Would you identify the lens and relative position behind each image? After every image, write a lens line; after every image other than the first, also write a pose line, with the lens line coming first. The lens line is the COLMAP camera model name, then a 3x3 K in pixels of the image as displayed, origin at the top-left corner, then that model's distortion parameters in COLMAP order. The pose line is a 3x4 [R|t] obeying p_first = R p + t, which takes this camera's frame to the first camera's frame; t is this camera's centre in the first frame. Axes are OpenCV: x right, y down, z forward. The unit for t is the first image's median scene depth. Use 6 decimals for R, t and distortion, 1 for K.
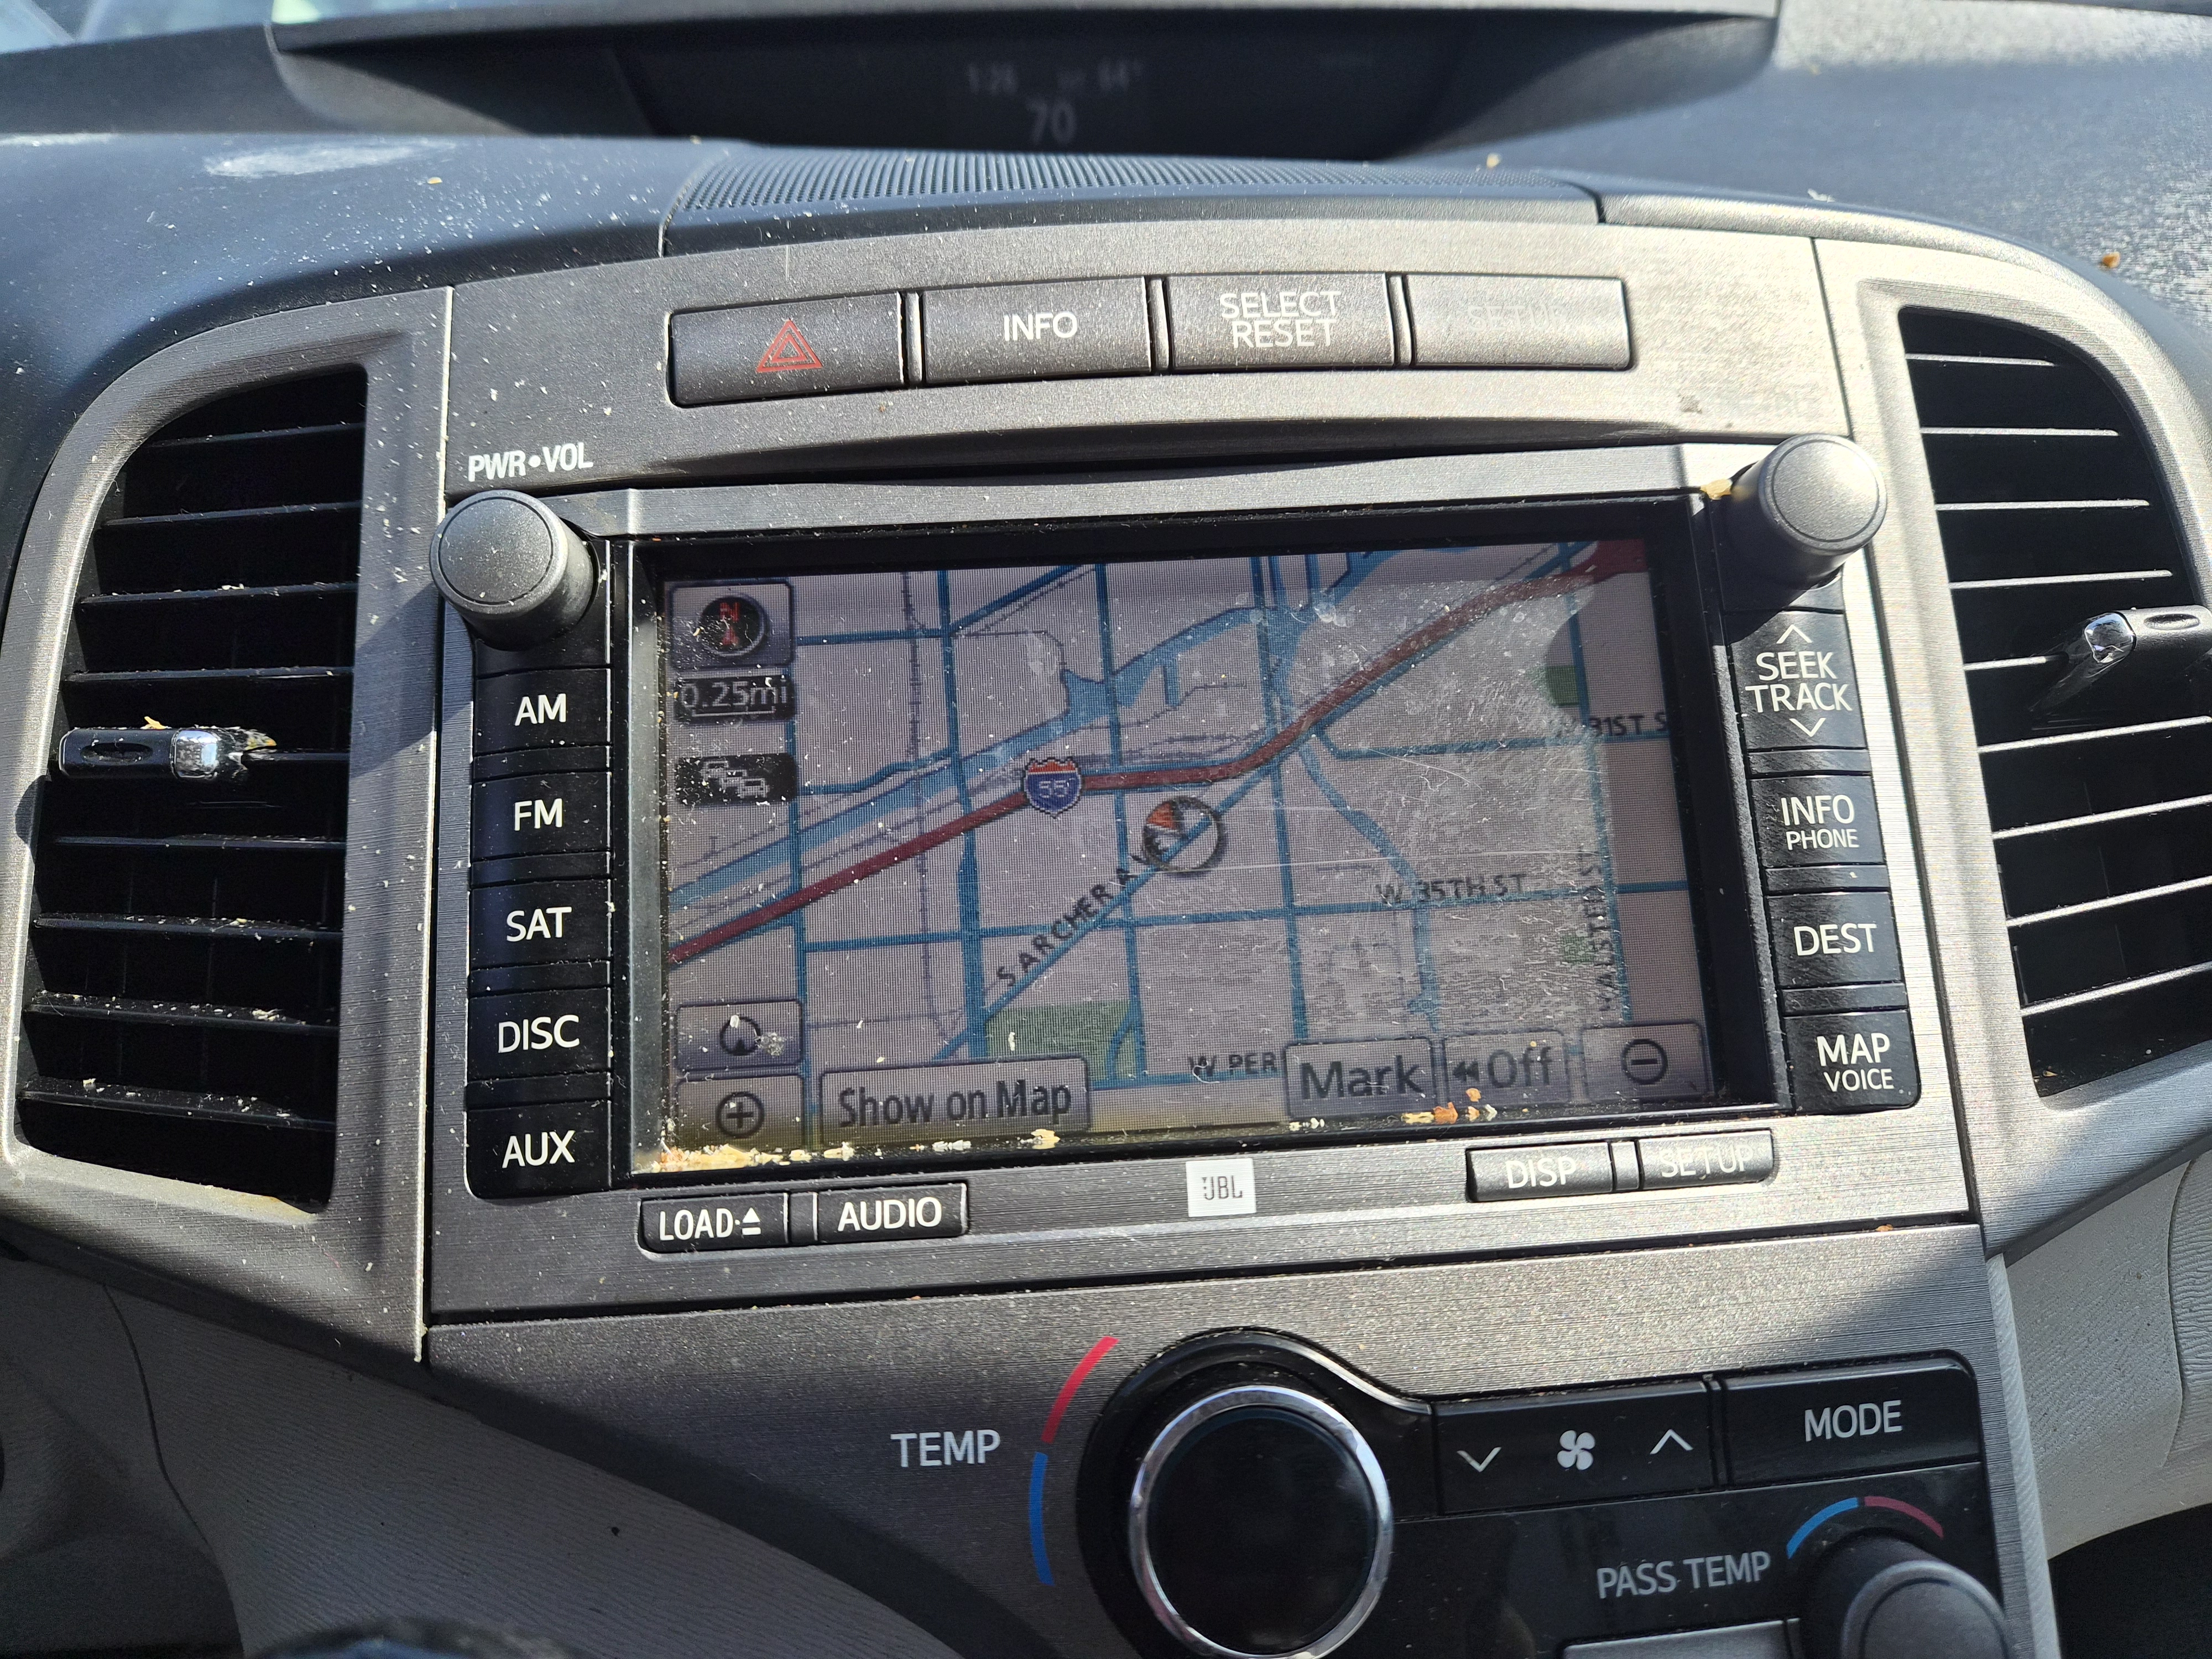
lens RADIAL K [[1487.7, 0, 1122.7], [0, 1487.7, 831.1], [0, 0, 1]] dist [-0.026530, -0.002424]
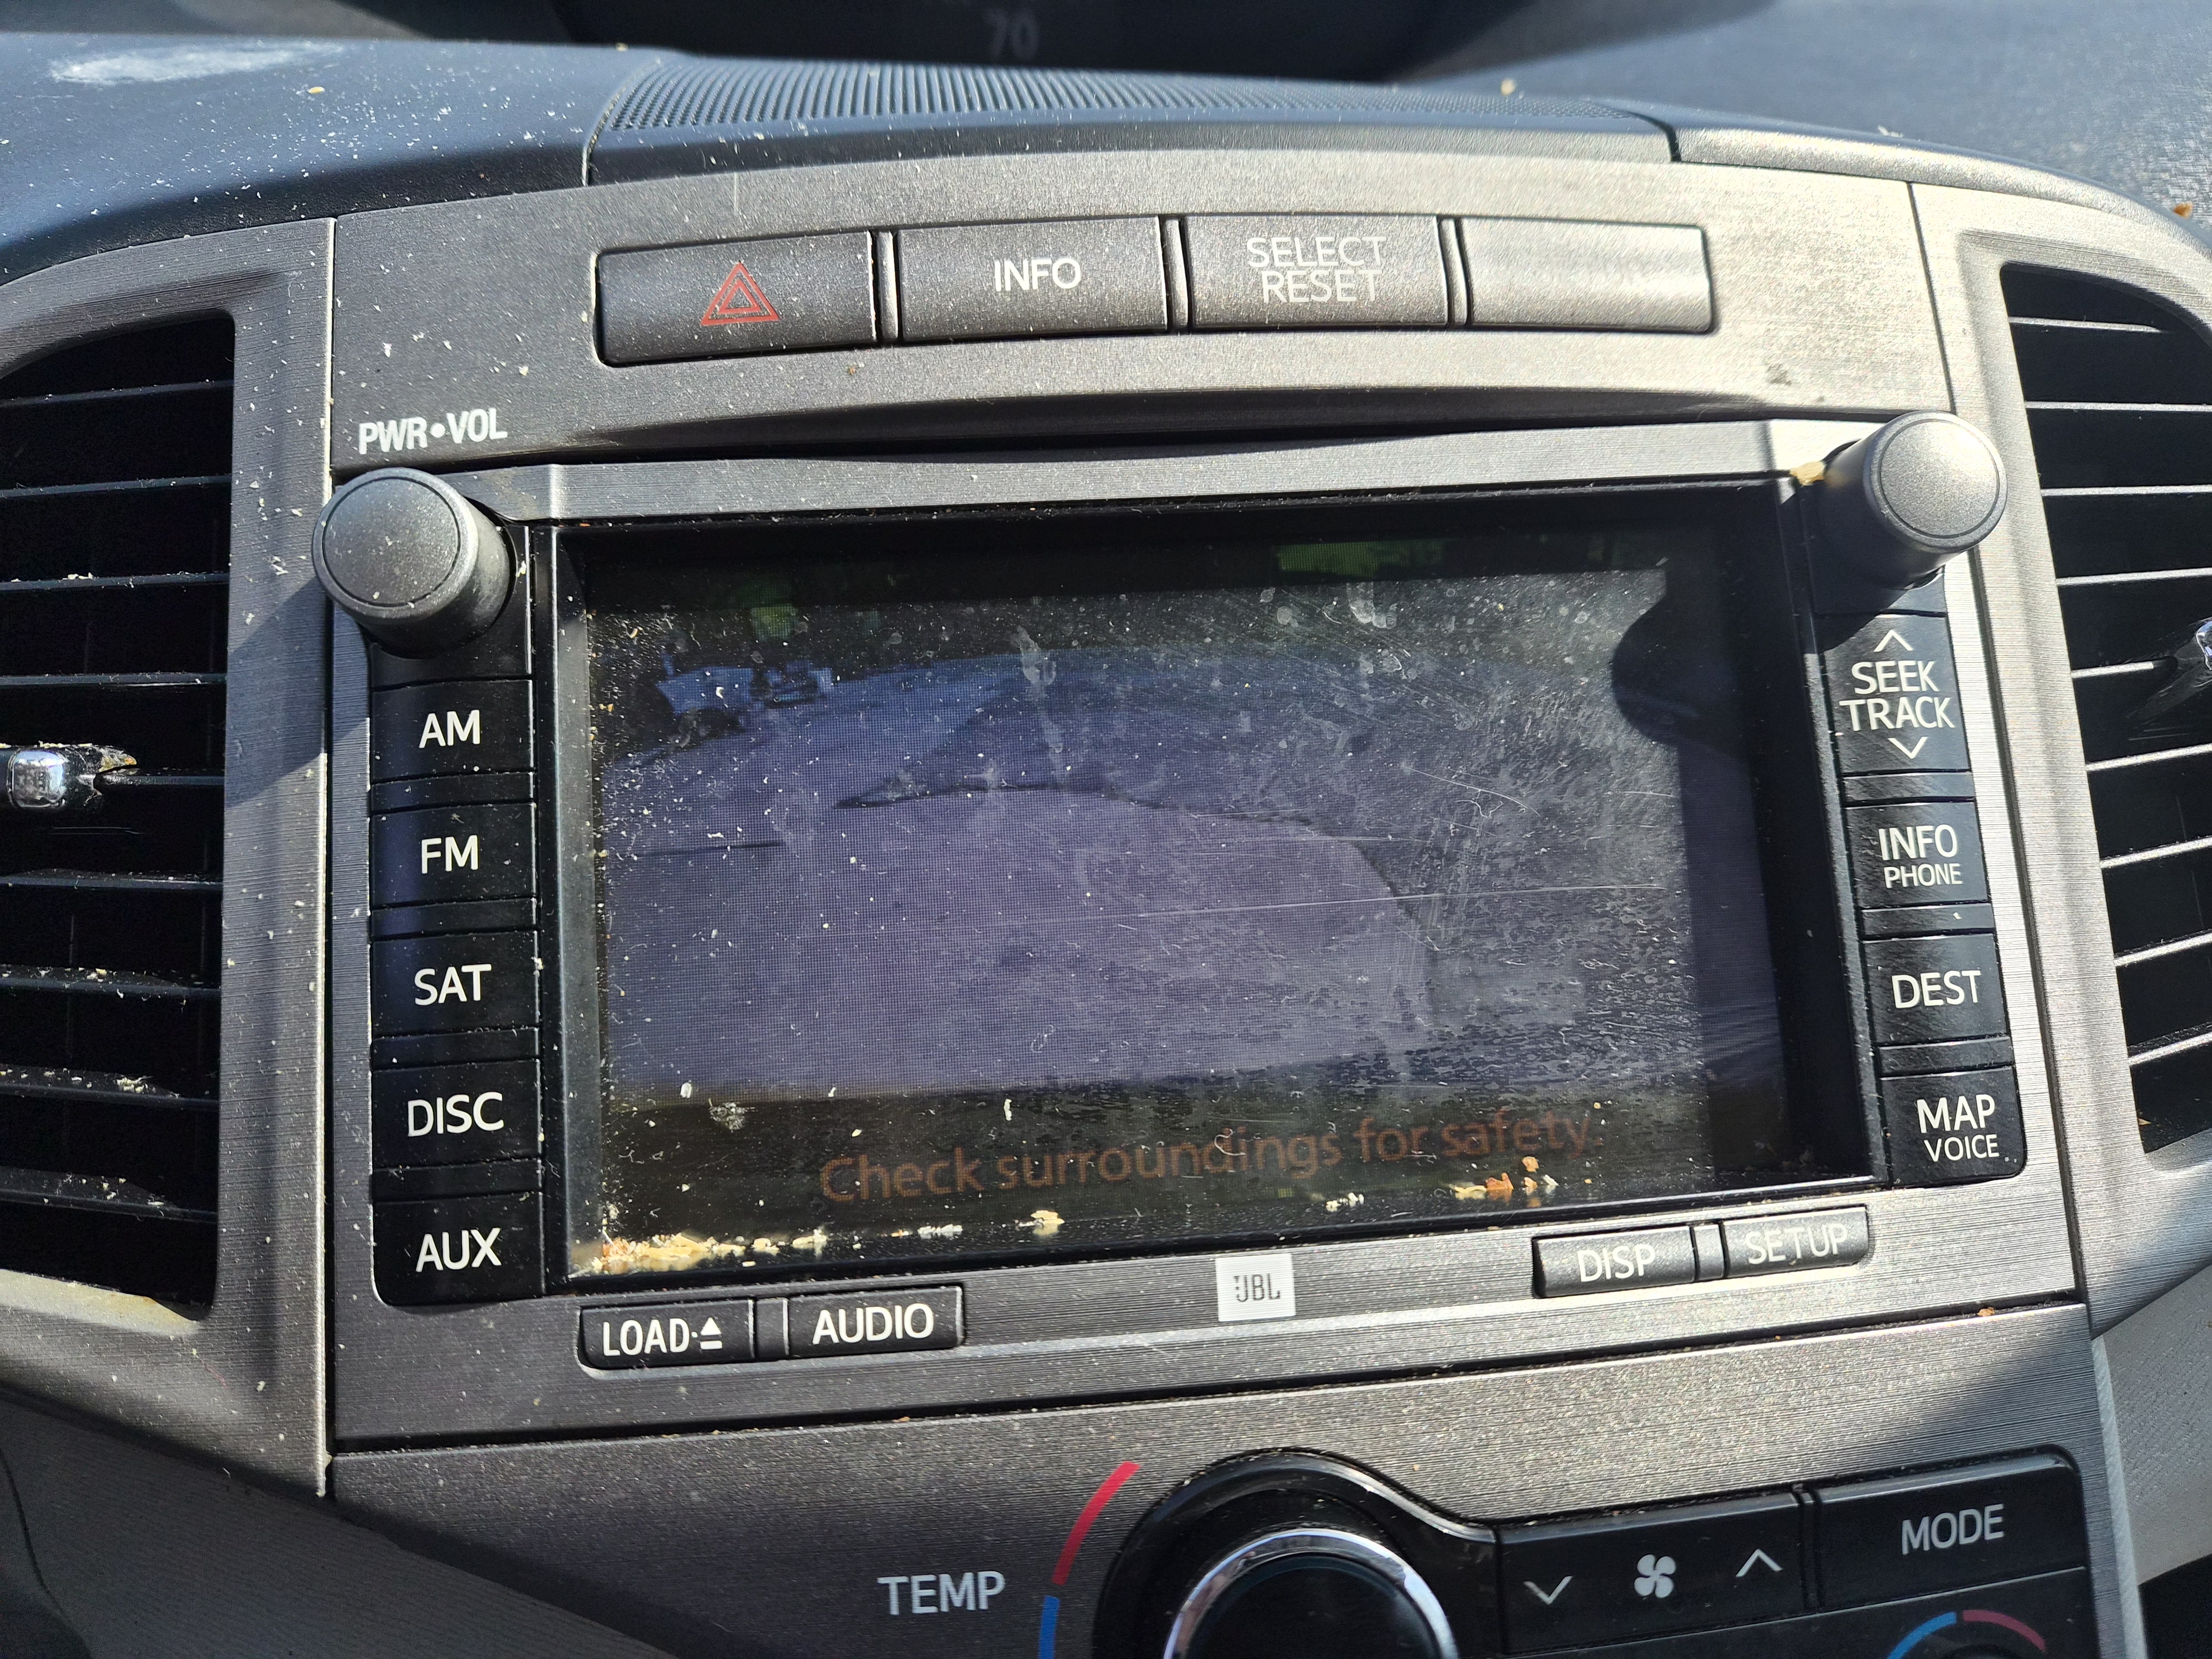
lens RADIAL K [[1464.7, 0, 1106.0], [0, 1464.7, 829.5], [0, 0, 1]] dist [-0.031840, 0.003521]
pose [[0.999323, -0.001818, 0.036733, -0.048043], [0.000039, 0.998829, 0.048385, -0.063608], [-0.036778, -0.048350, 0.998153, 0.150642]]
